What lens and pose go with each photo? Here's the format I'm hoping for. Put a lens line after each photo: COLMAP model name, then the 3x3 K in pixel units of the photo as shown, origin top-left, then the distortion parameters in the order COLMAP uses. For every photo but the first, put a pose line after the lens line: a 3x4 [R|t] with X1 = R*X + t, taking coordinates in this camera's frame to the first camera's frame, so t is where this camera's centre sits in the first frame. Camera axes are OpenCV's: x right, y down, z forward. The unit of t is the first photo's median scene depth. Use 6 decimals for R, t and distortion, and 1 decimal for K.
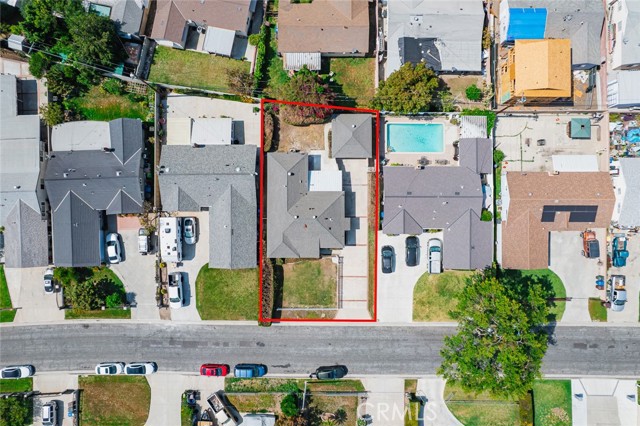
lens RADIAL K [[411.7, 0, 320.0], [0, 411.7, 213.0], [0, 0, 1]] dist [-0.089092, 0.081051]
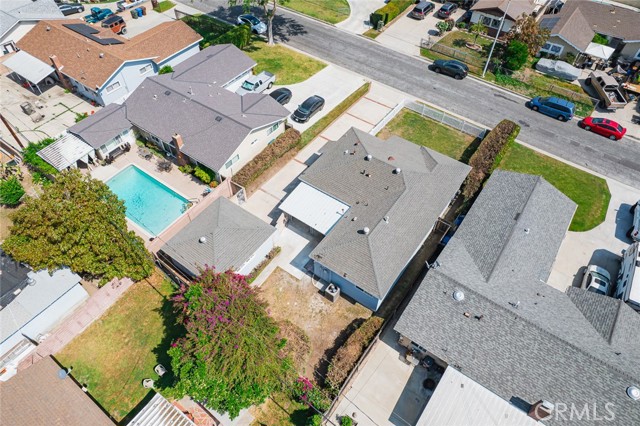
lens RADIAL K [[411.7, 0, 320.0], [0, 411.7, 213.0], [0, 0, 1]] dist [-0.089092, 0.081051]
pose [[-0.812732, -0.448508, 0.371897, -0.189190], [0.582598, -0.618118, 0.527740, -0.349212], [-0.006820, 0.645578, 0.763664, 0.574454]]
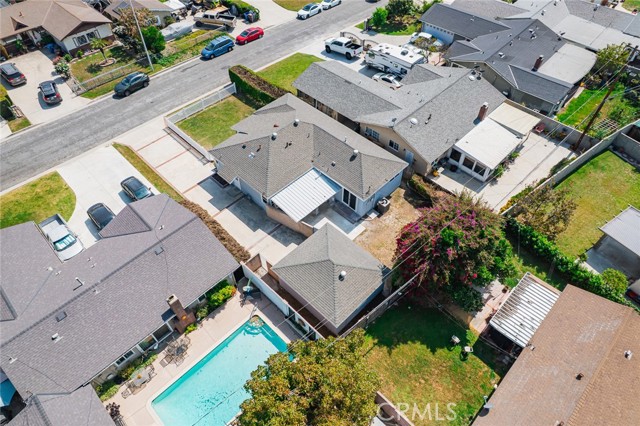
lens RADIAL K [[411.7, 0, 320.0], [0, 411.7, 213.0], [0, 0, 1]] dist [-0.089092, 0.081051]
pose [[-0.701400, 0.548804, -0.454811, 0.258697], [-0.712667, -0.529219, 0.460470, -0.351124], [0.012013, 0.647102, 0.762308, 0.570135]]
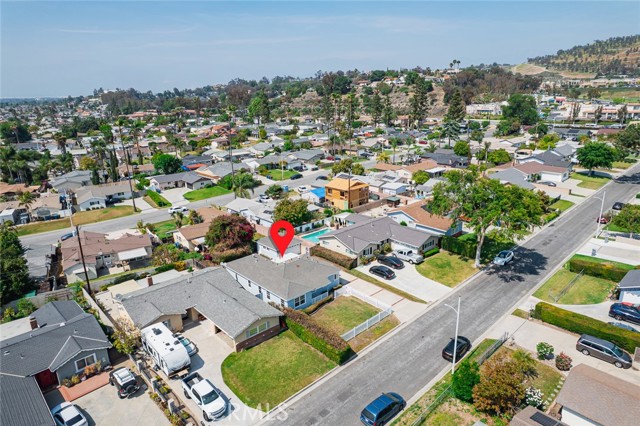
lens RADIAL K [[411.7, 0, 320.0], [0, 411.7, 213.0], [0, 0, 1]] dist [-0.089092, 0.081051]
pose [[0.730840, -0.211934, 0.648812, -0.560077], [0.682478, 0.213233, -0.699110, 0.673772], [0.009817, 0.953738, 0.300480, 0.553059]]
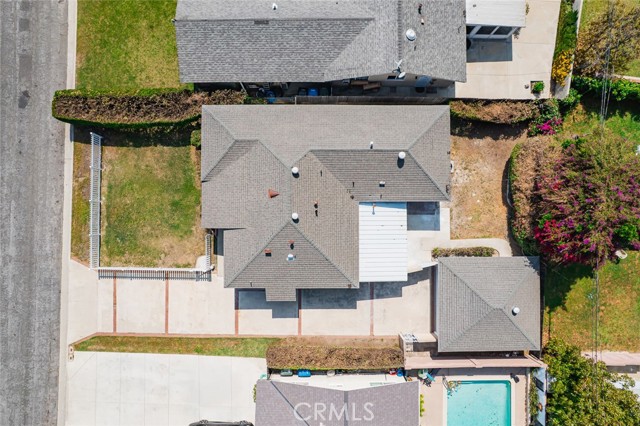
lens RADIAL K [[411.7, 0, 320.0], [0, 411.7, 213.0], [0, 0, 1]] dist [-0.089092, 0.081051]
pose [[0.000222, 0.999810, -0.019507, -0.008665], [-0.999926, 0.000459, 0.012135, -0.017779], [0.012142, 0.019503, 0.999736, 0.556928]]
